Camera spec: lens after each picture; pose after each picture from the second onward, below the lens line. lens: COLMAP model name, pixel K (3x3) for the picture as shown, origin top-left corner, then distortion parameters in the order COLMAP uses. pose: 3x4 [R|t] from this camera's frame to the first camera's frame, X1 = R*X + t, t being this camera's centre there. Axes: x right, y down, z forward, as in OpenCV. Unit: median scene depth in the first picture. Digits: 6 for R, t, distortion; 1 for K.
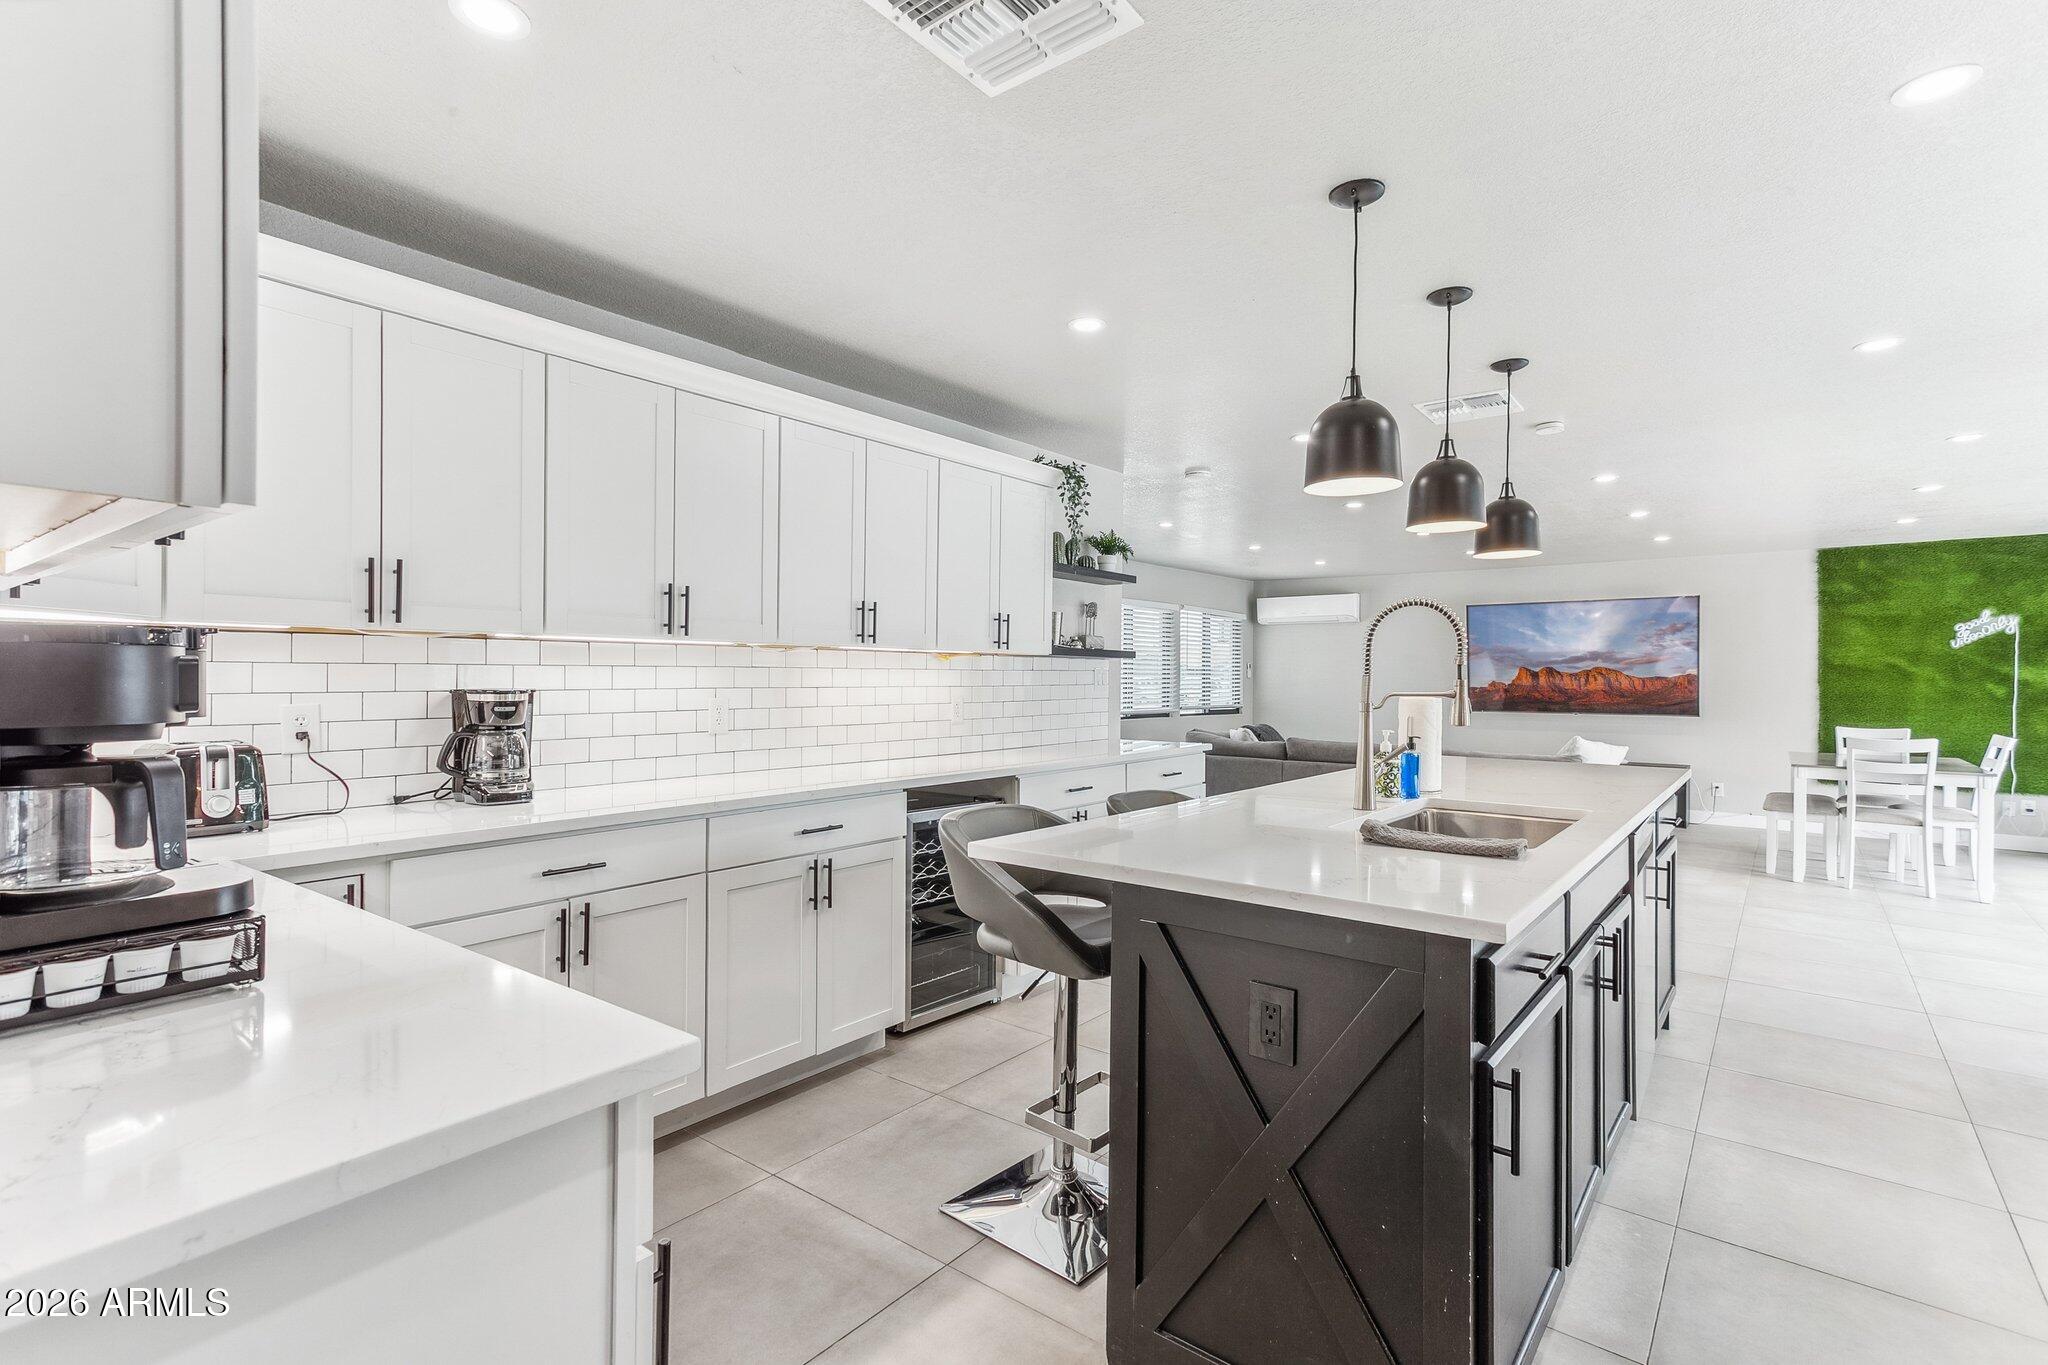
lens RADIAL K [[953.9, 0, 1017.2], [0, 953.9, 685.4], [0, 0, 1]] dist [0.013182, 0.000252]
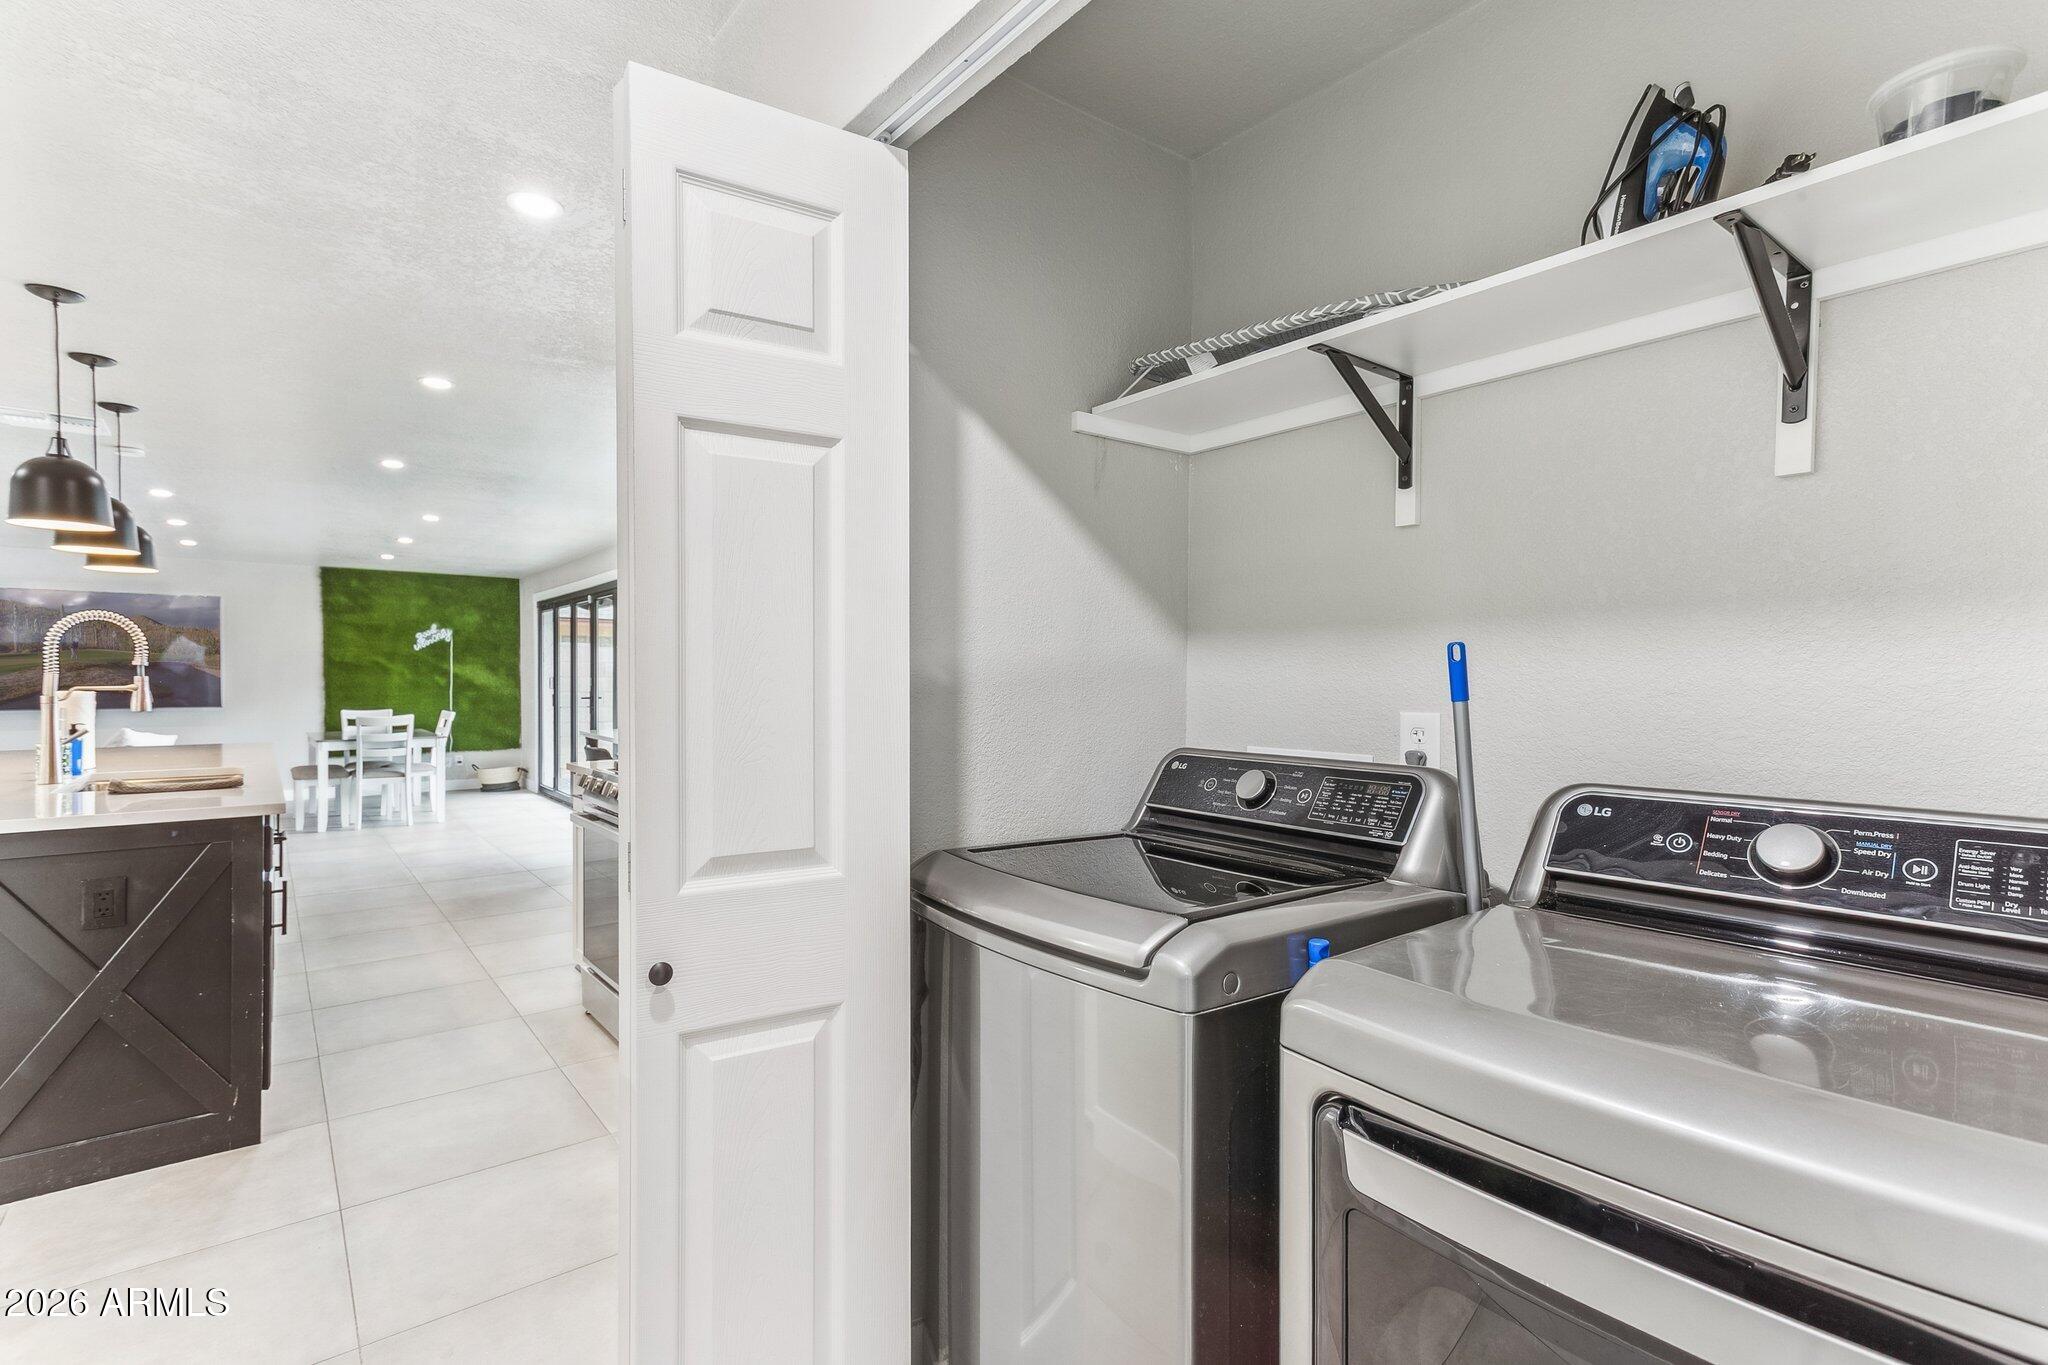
lens RADIAL K [[953.9, 0, 1017.2], [0, 953.9, 685.4], [0, 0, 1]] dist [0.013182, 0.000252]
pose [[0.225162, -0.014910, 0.974207, -0.179516], [0.006822, 0.999883, 0.013726, -0.001683], [-0.974297, 0.003556, 0.225237, -0.152555]]
